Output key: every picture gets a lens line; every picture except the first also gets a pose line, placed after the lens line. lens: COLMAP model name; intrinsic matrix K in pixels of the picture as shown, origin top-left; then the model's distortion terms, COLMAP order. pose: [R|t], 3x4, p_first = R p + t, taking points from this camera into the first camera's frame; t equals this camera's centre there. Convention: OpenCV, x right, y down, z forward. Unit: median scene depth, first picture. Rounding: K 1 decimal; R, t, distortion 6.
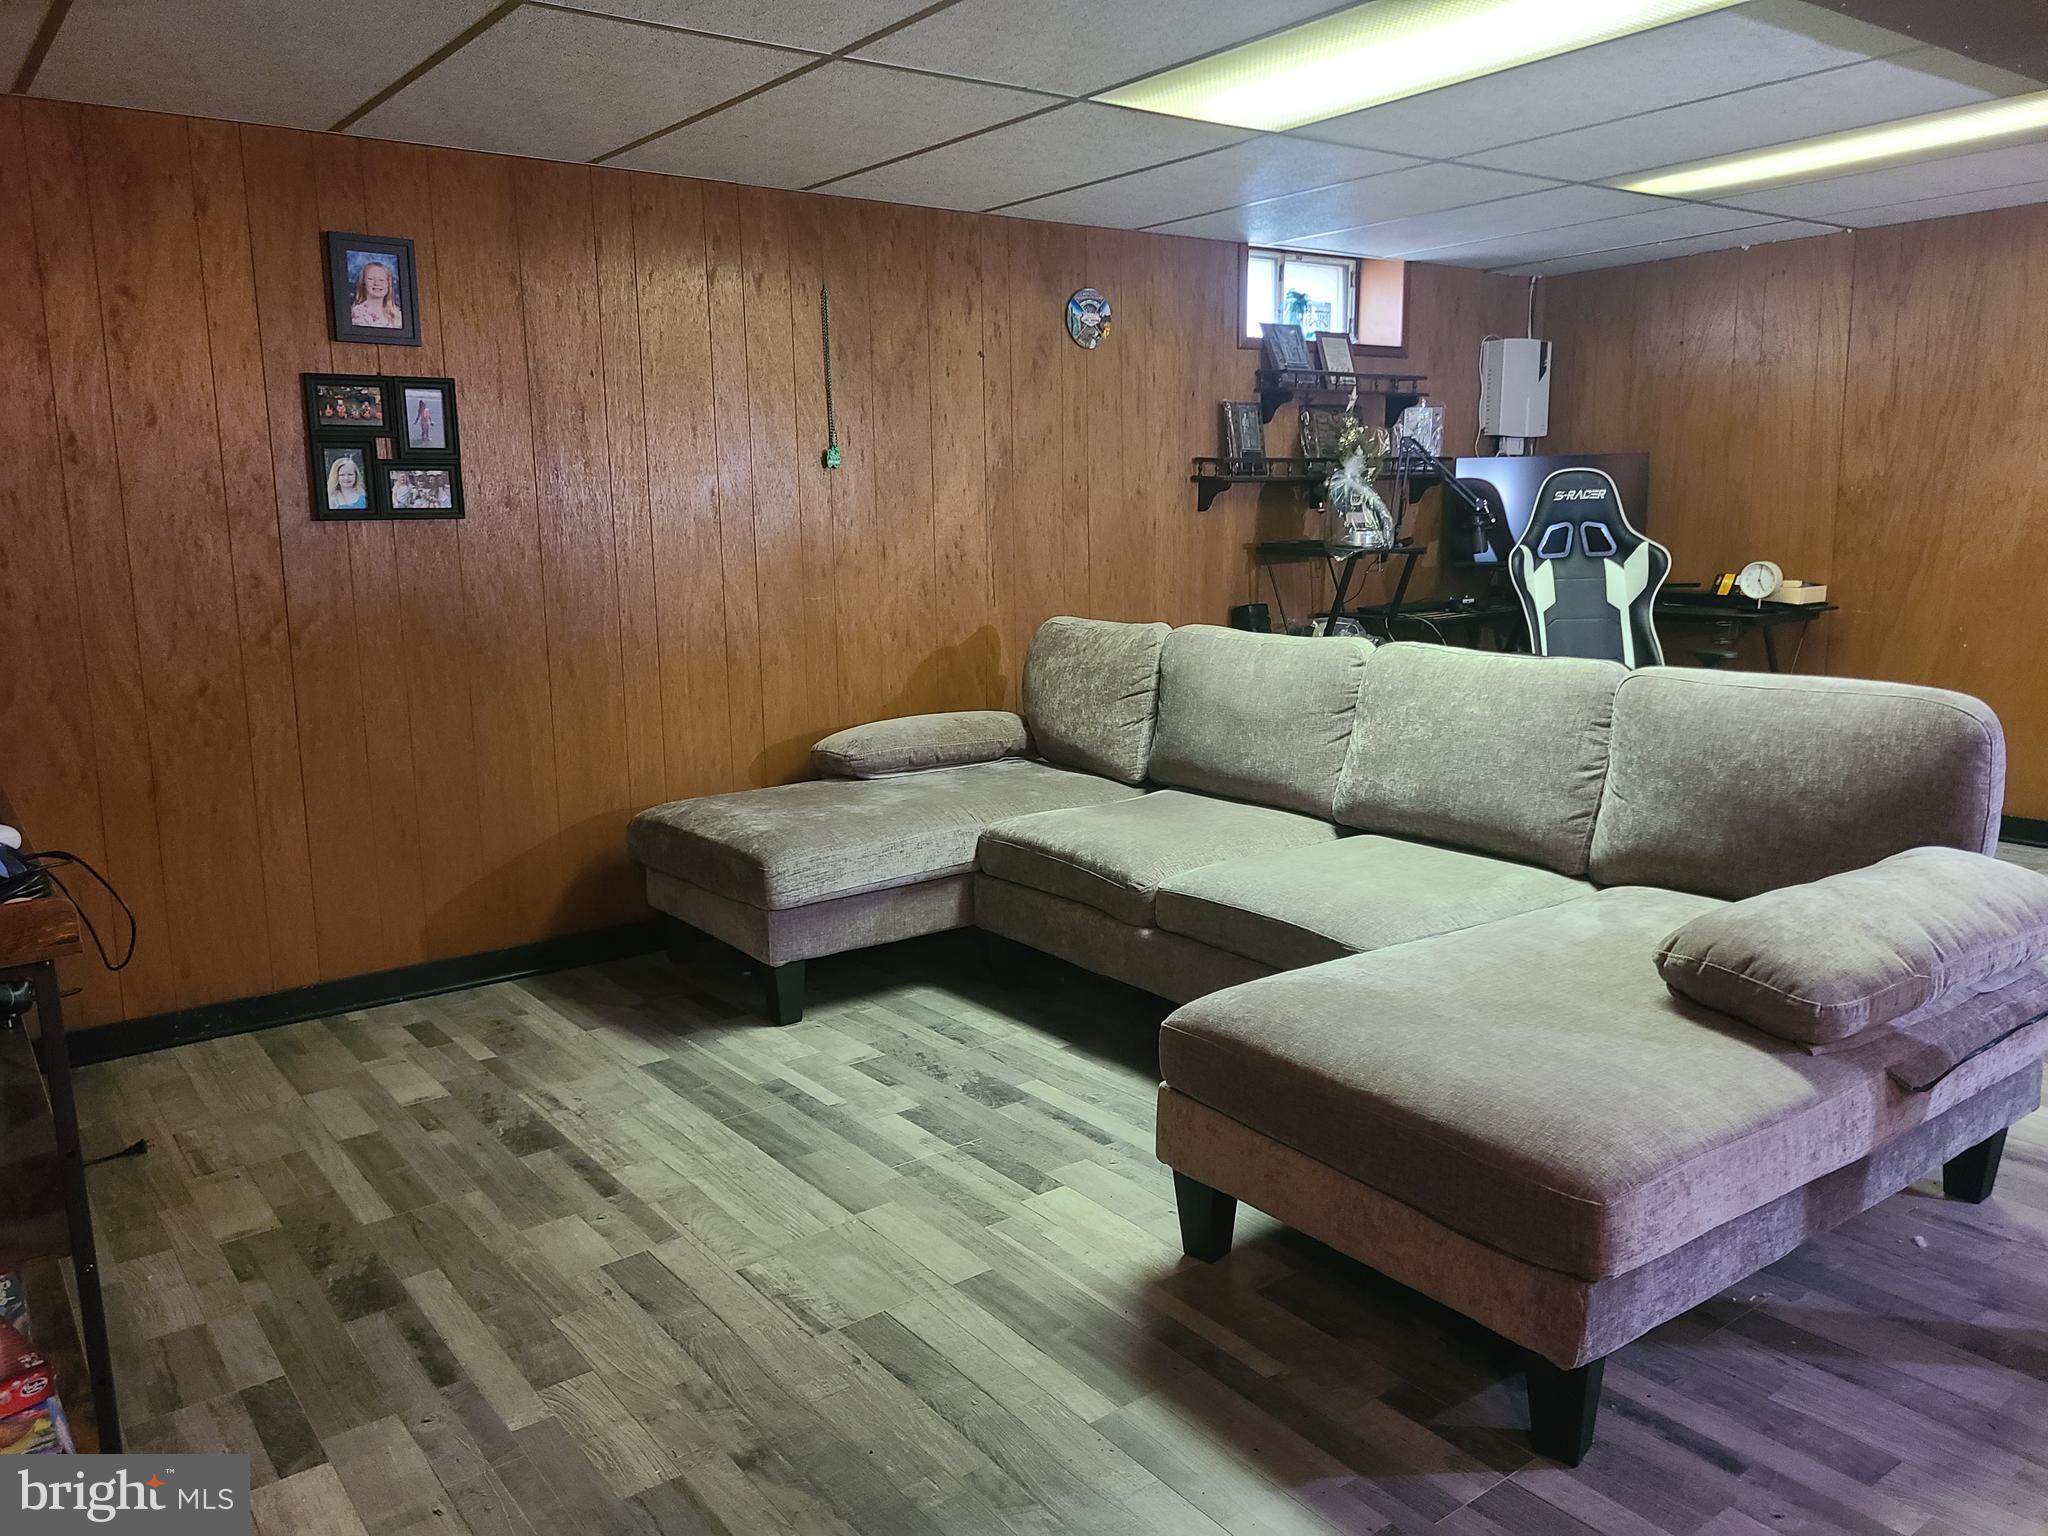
lens RADIAL K [[1541.5, 0, 1025.0], [0, 1541.5, 747.3], [0, 0, 1]] dist [0.049513, -0.006133]
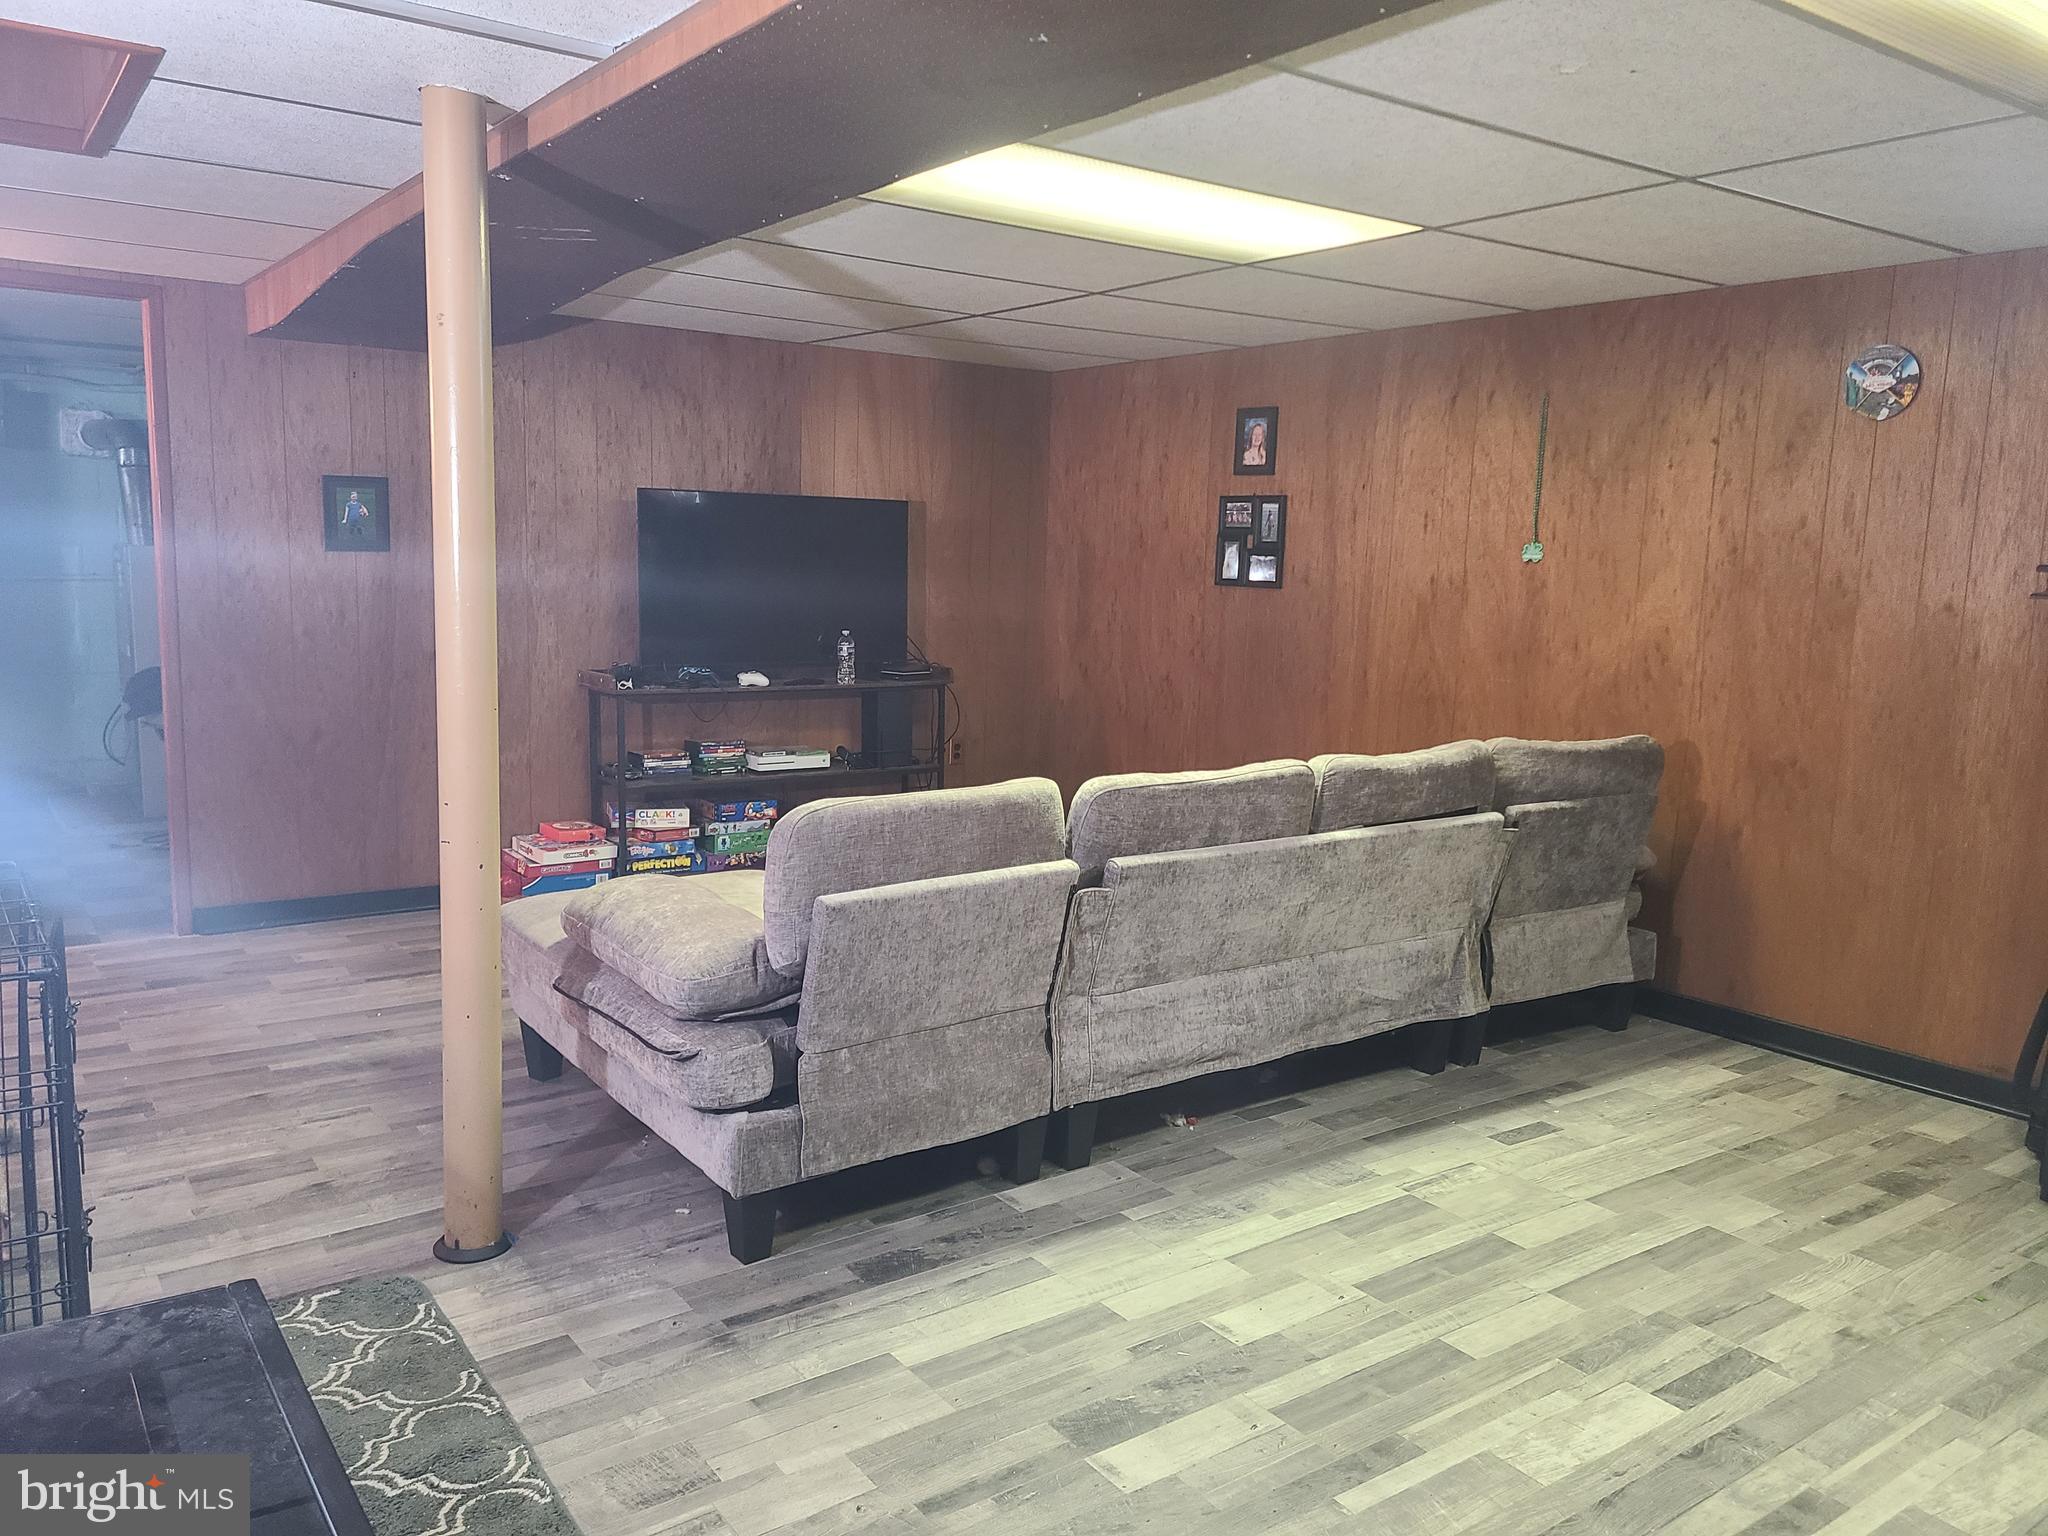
lens RADIAL K [[1541.5, 0, 1027.2], [0, 1541.5, 777.9], [0, 0, 1]] dist [0.049513, -0.006133]
pose [[-0.023205, 0.164472, -0.986109, 0.946196], [-0.191995, 0.967281, 0.165850, -0.144130], [0.981122, 0.193176, 0.009132, 0.663594]]
